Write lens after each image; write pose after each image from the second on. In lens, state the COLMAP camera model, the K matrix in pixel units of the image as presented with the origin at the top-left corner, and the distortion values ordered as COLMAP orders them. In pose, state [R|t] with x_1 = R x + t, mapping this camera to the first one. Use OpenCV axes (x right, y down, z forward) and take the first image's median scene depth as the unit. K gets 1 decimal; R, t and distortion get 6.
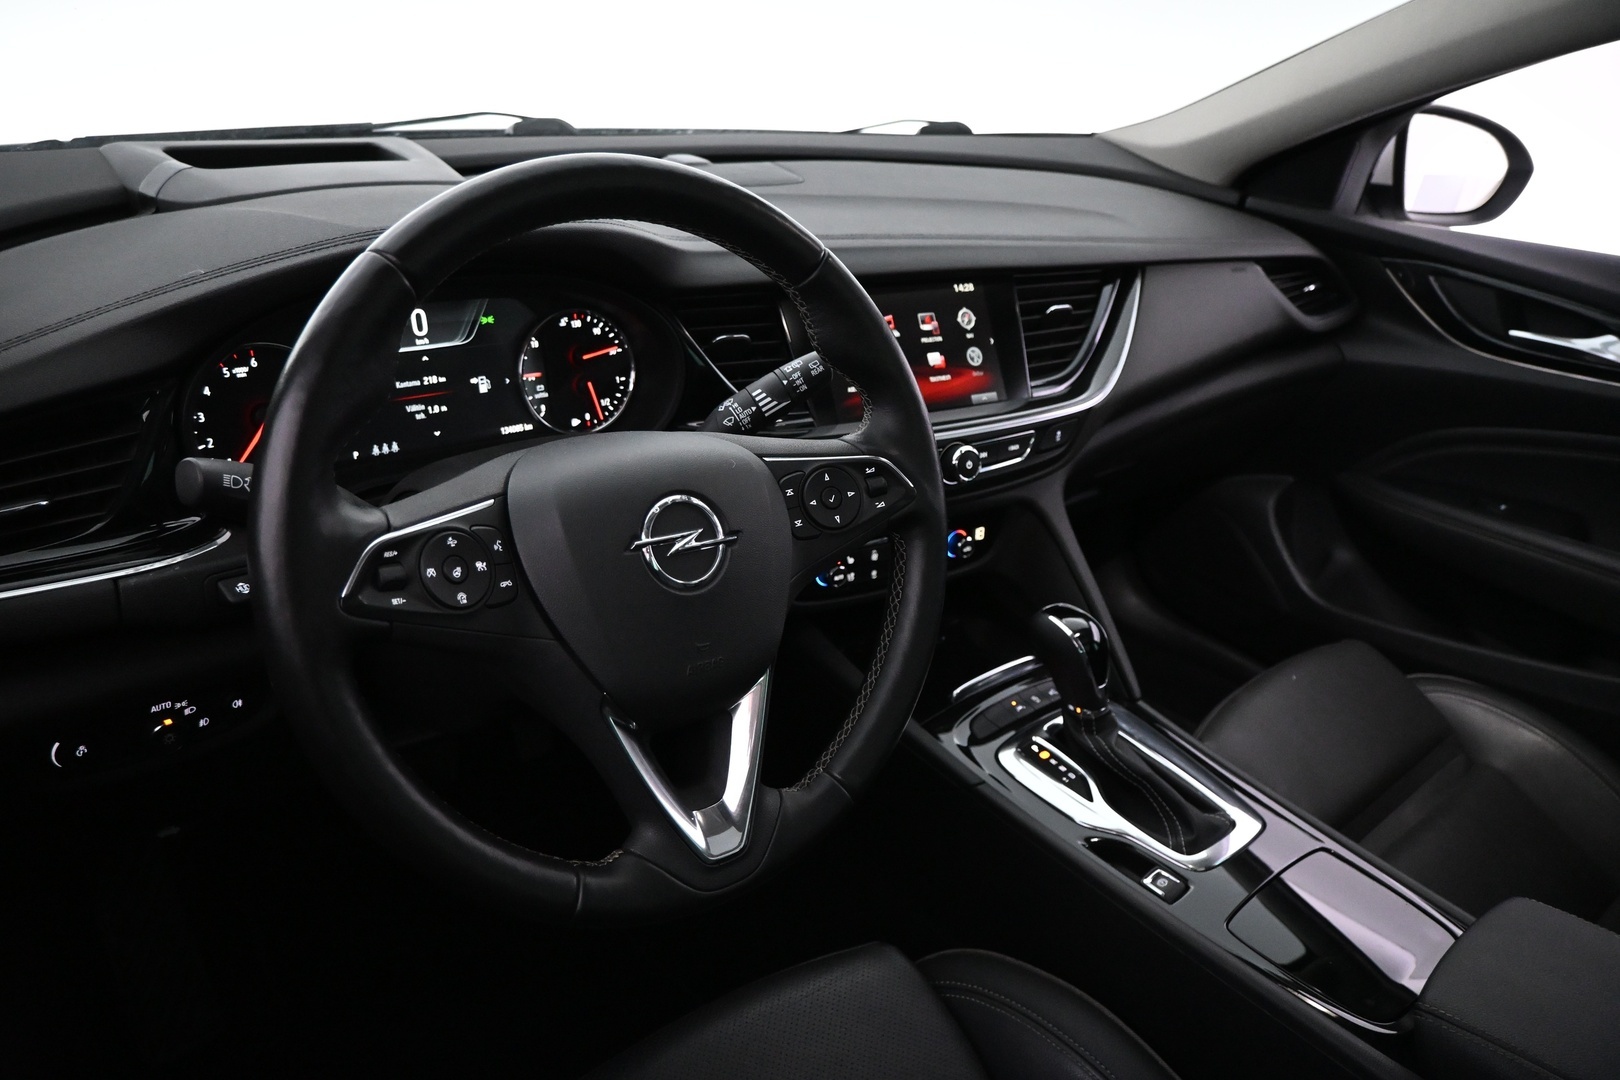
lens RADIAL K [[1076.4, 0, 810.0], [0, 1076.4, 540.0], [0, 0, 1]] dist [-0.004775, -0.002215]
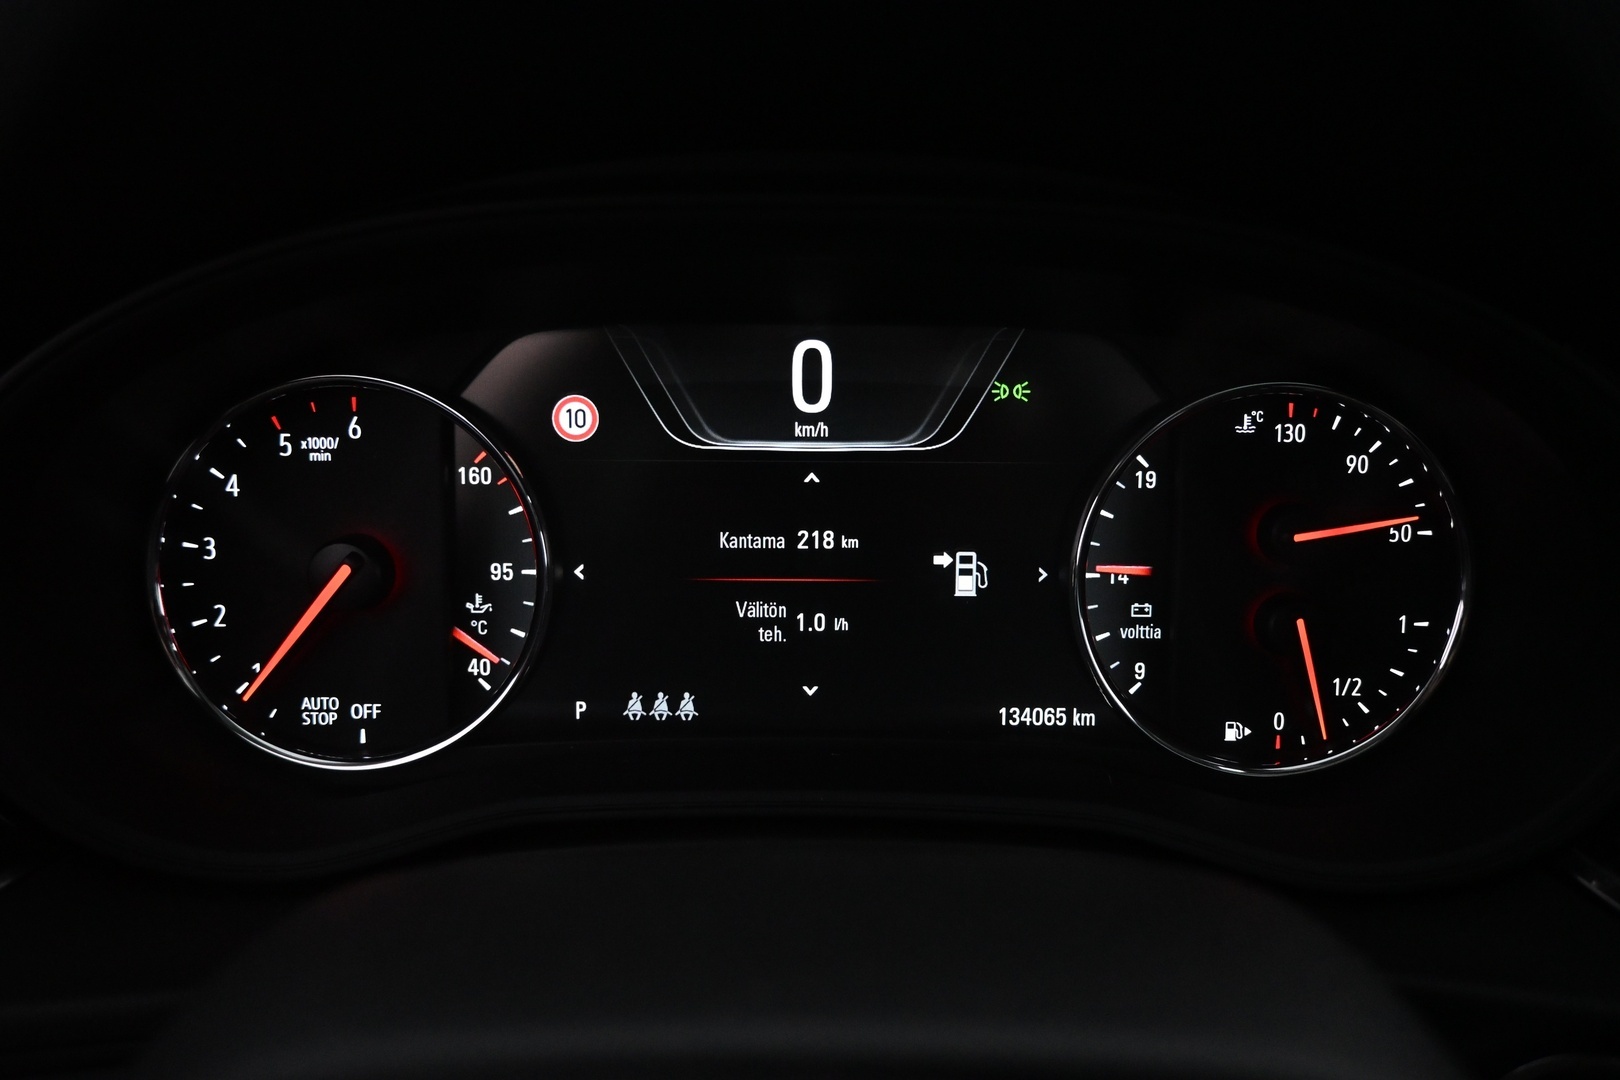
lens RADIAL K [[1123.6, 0, 813.2], [0, 1123.6, 516.8], [0, 0, 1]] dist [-0.008575, -0.003188]
pose [[0.778423, 0.120817, -0.616004, -0.117666], [-0.230457, 0.967784, -0.101410, -0.108655], [0.583906, 0.220903, 0.781188, 0.651720]]
